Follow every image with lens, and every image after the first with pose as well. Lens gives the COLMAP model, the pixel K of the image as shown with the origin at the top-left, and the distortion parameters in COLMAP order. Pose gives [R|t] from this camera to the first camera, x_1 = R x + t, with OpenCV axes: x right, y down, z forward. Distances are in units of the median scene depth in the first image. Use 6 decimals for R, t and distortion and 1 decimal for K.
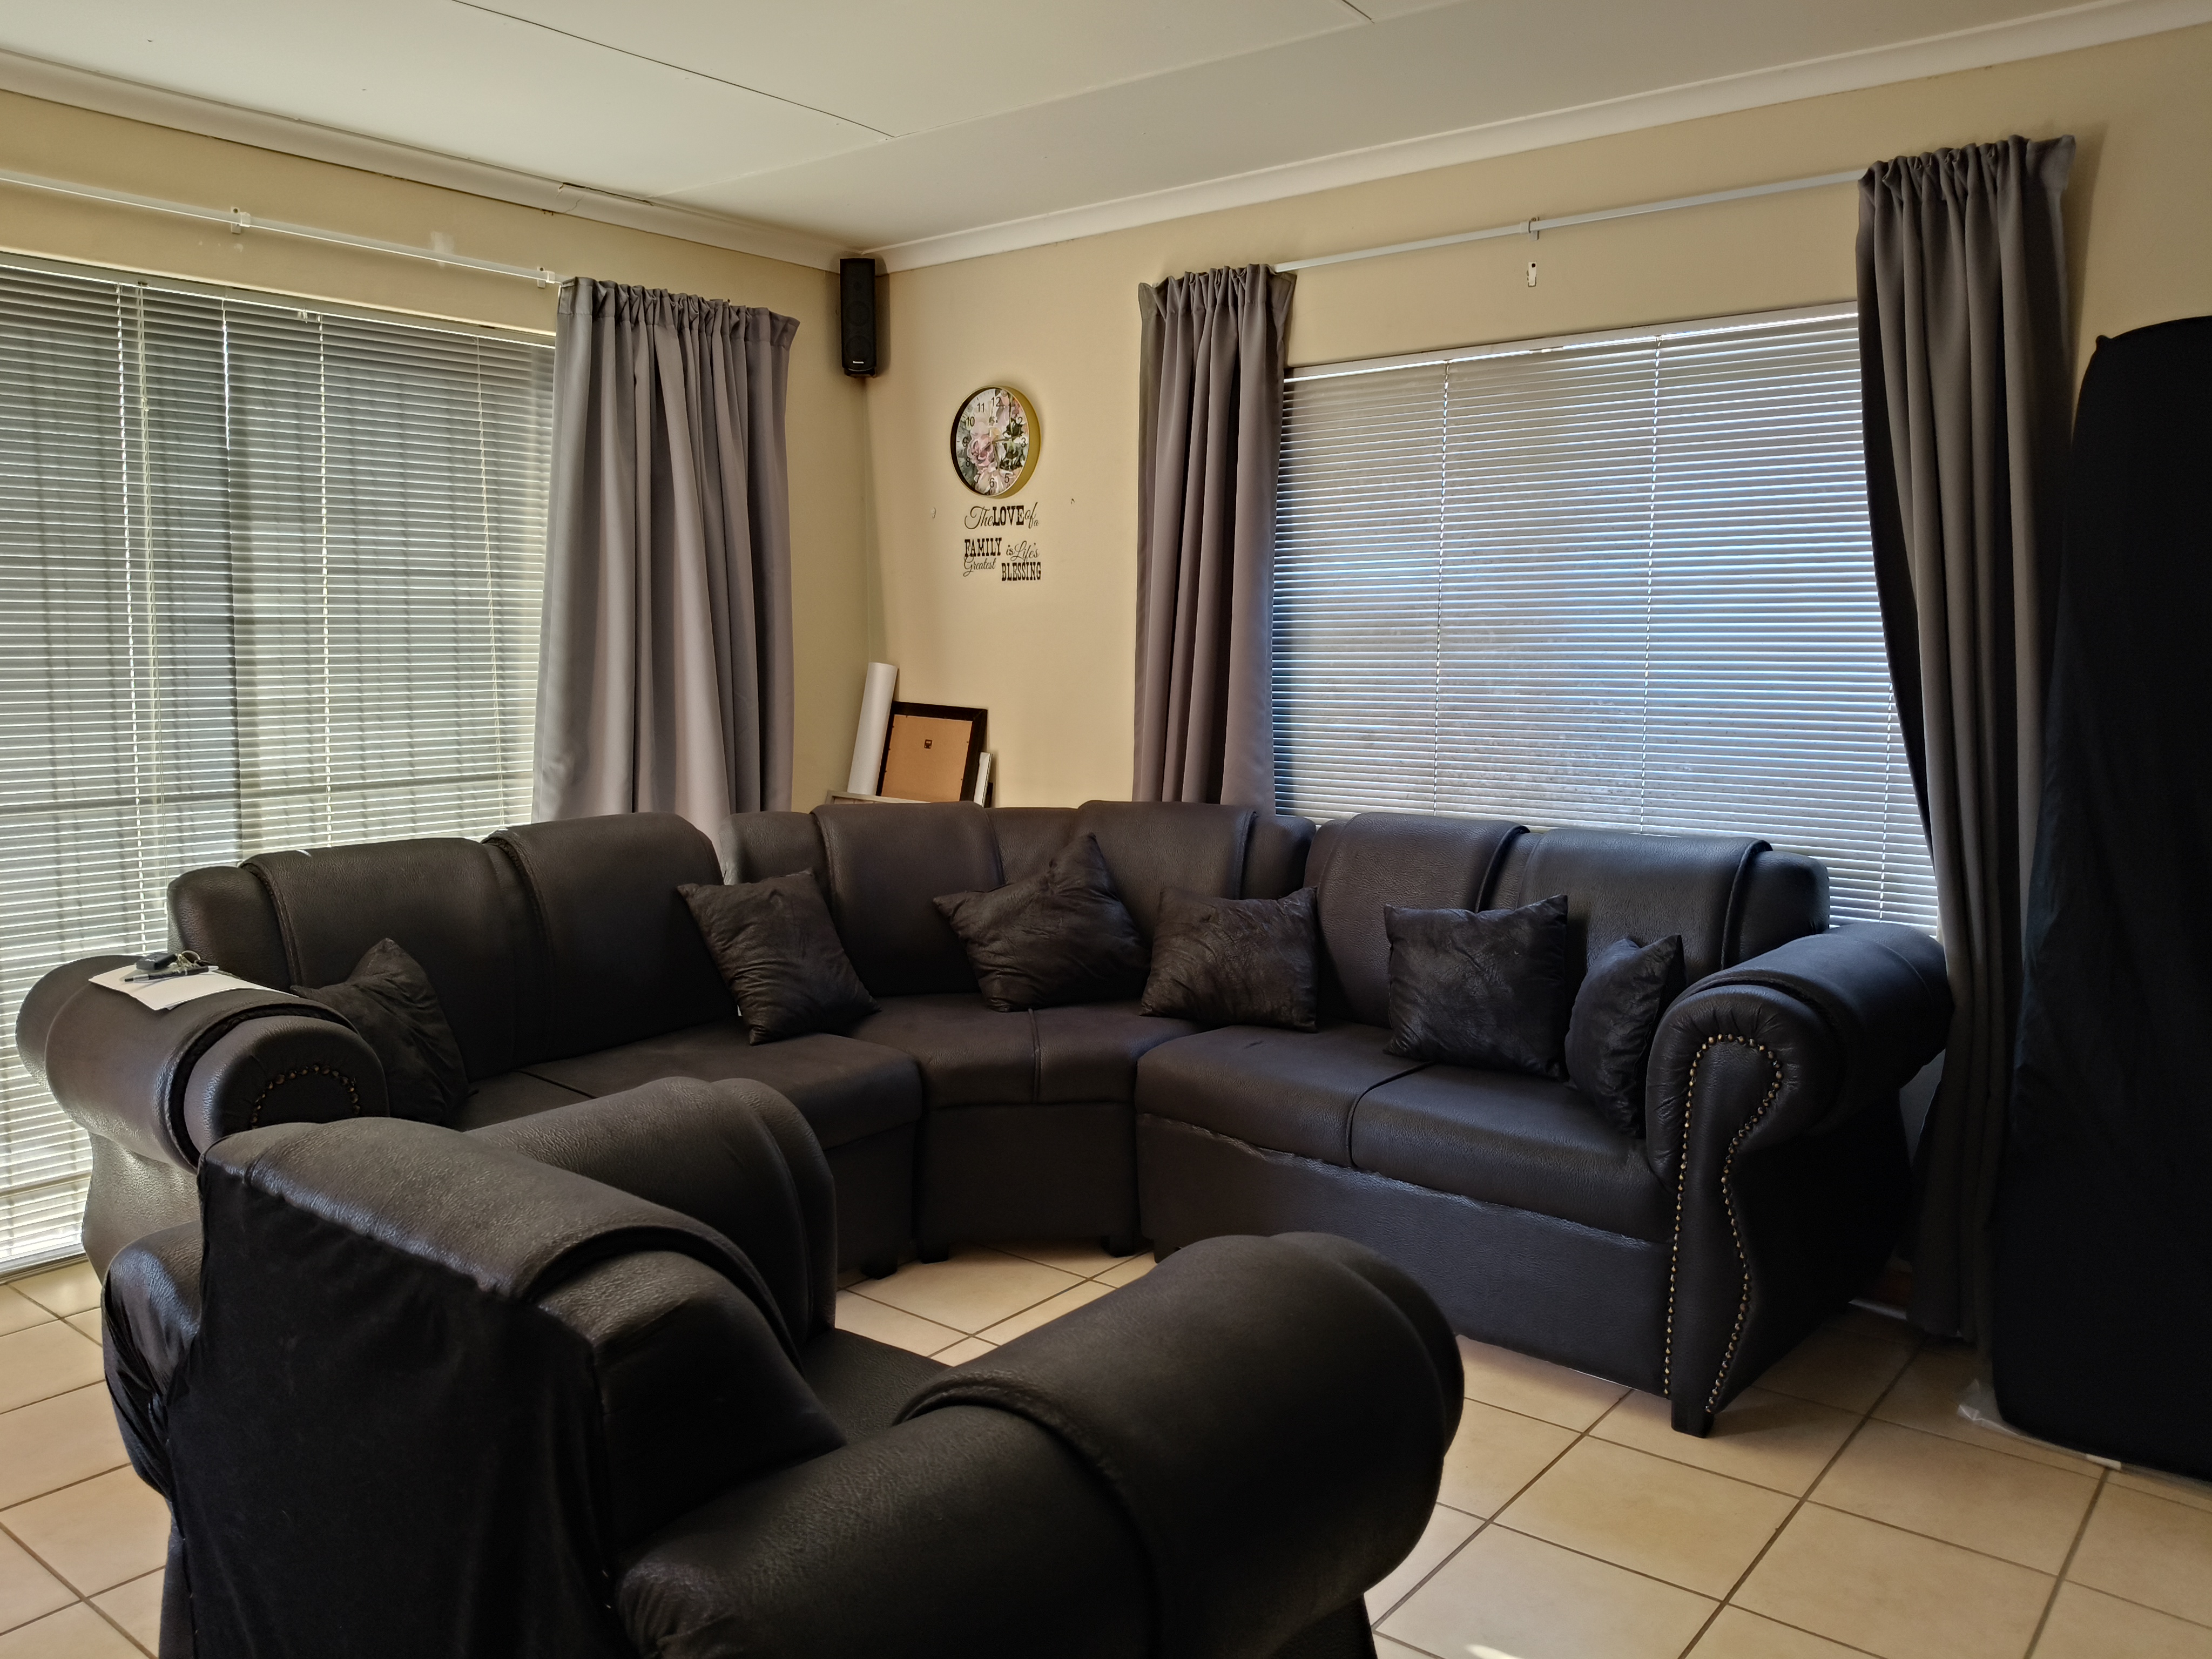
lens RADIAL K [[1693.1, 0, 1094.8], [0, 1693.1, 818.6], [0, 0, 1]] dist [0.011558, -0.057675]
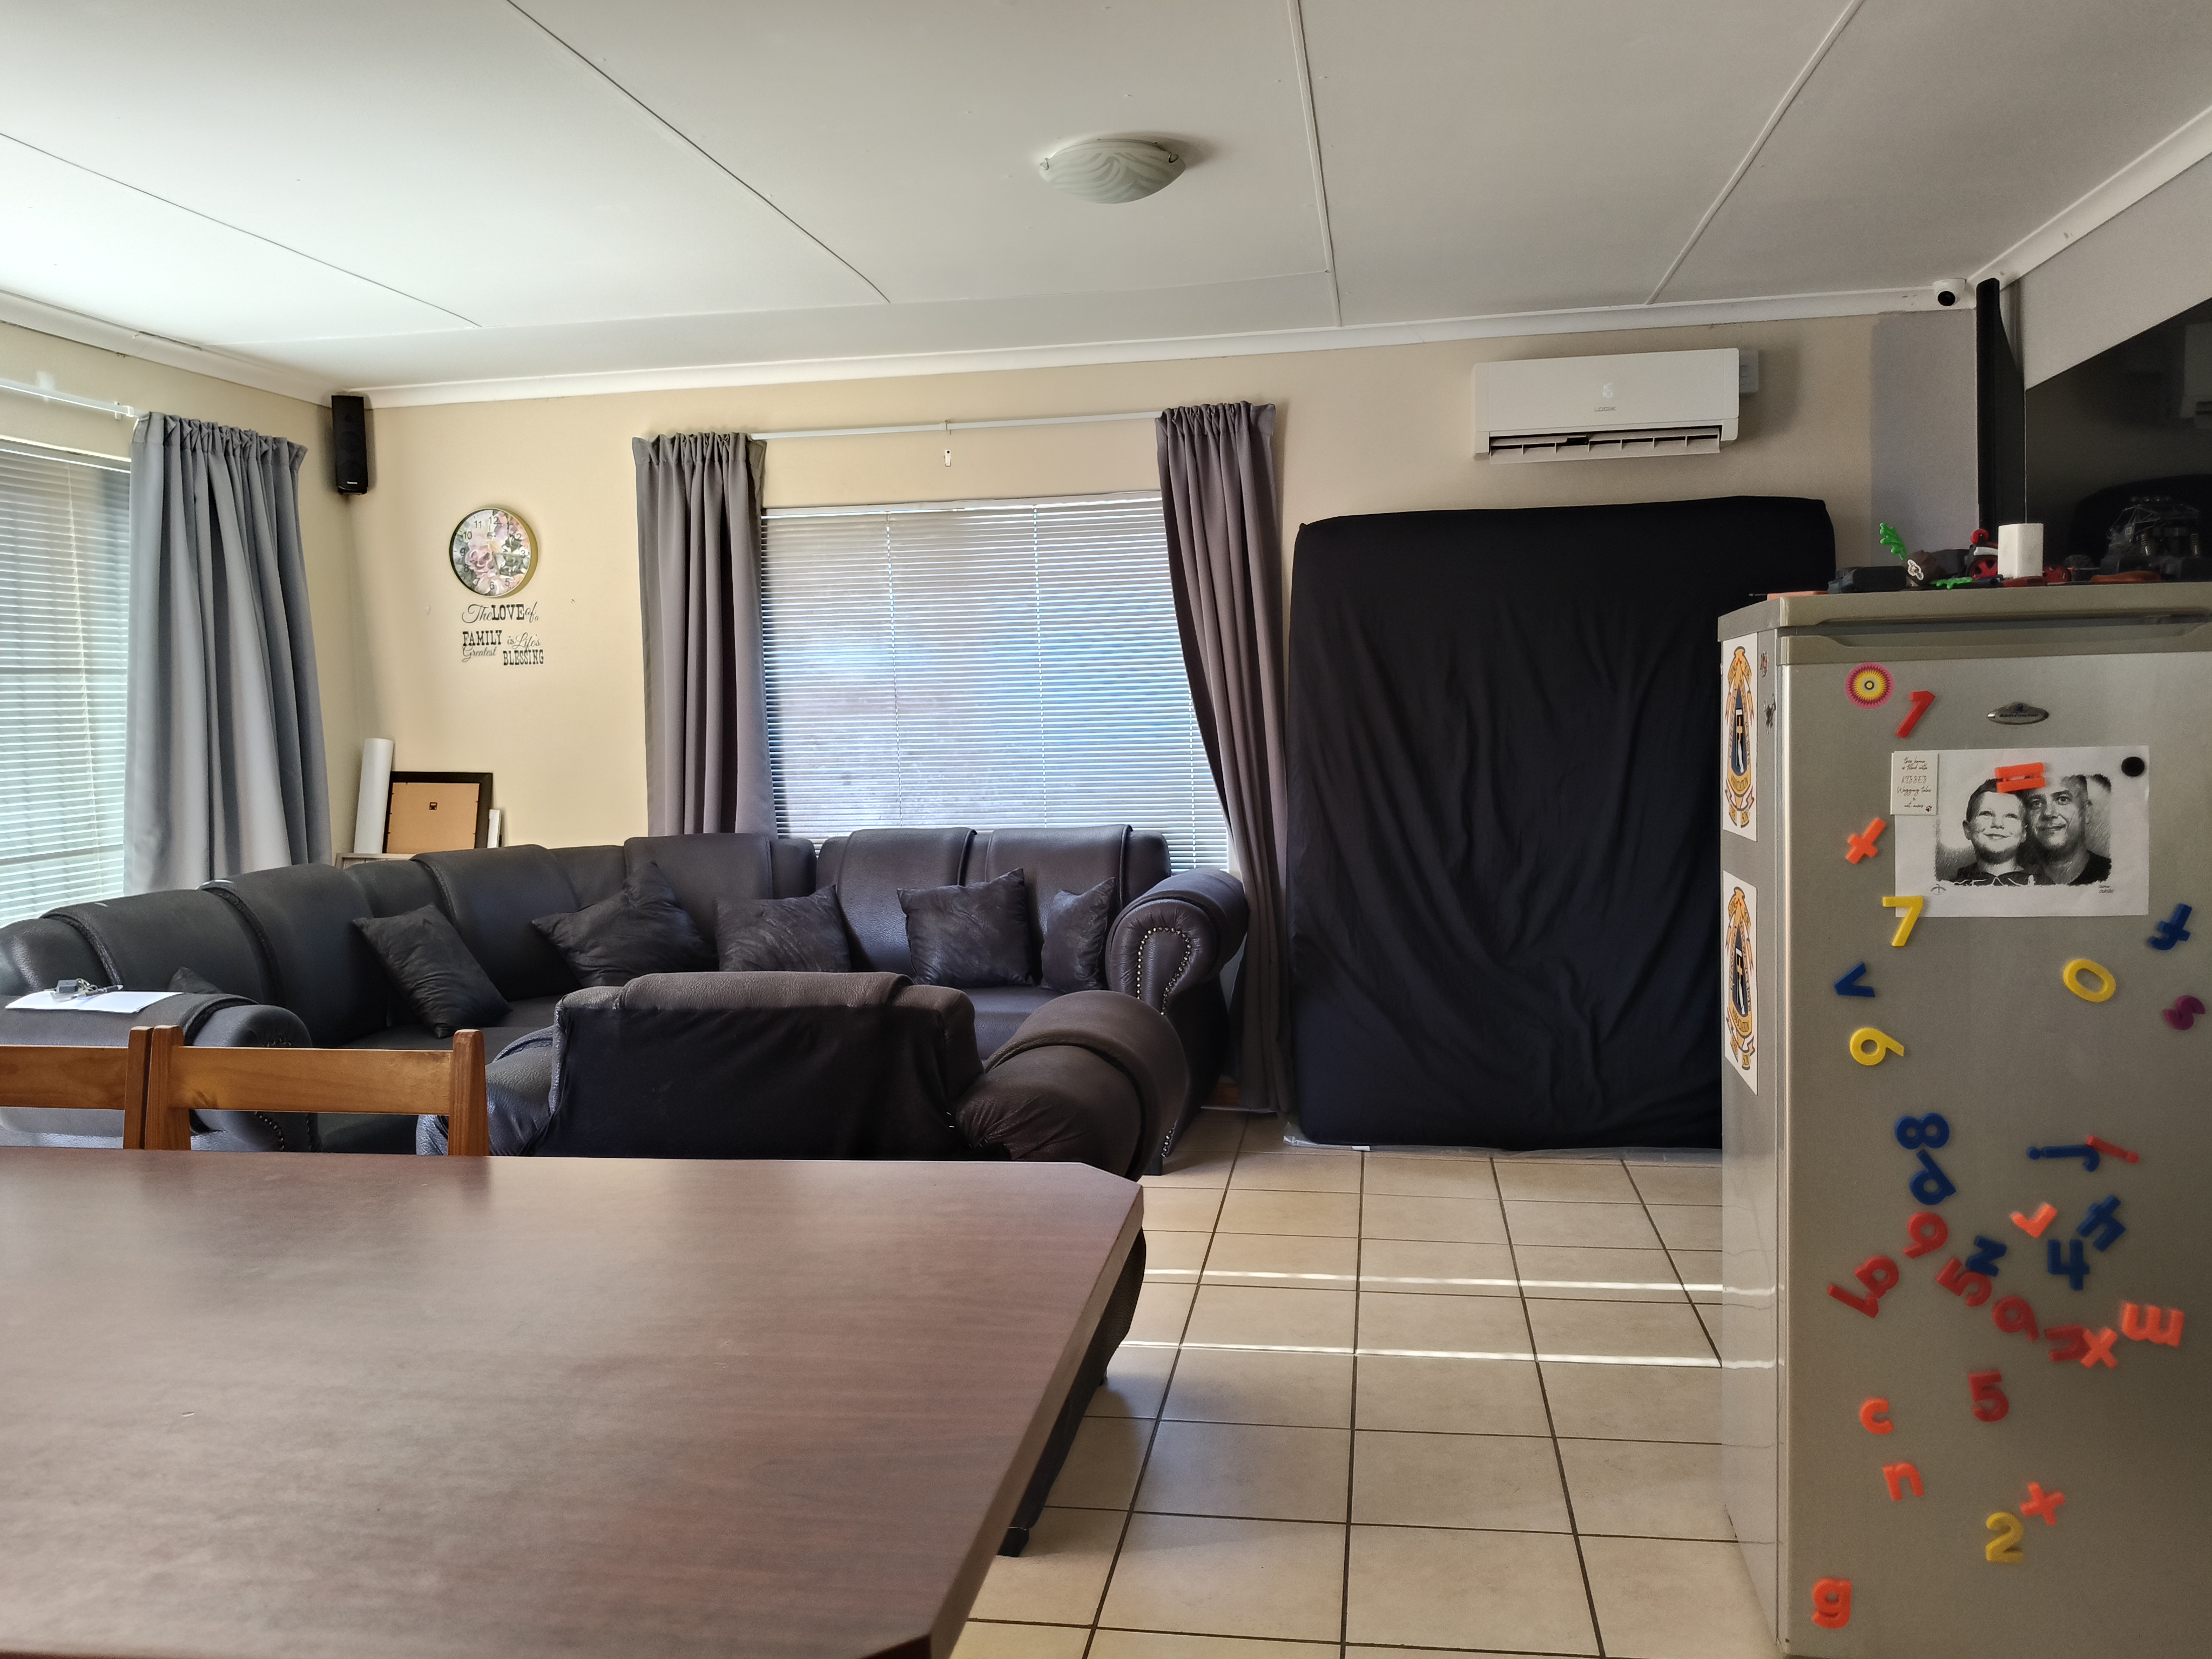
lens RADIAL K [[1693.1, 0, 1102.2], [0, 1693.1, 828.3], [0, 0, 1]] dist [0.011558, -0.057675]
pose [[0.873954, -0.060554, 0.482221, -0.336198], [0.077046, 0.996923, -0.014447, 0.030664], [-0.479862, 0.049779, 0.875930, -0.321890]]
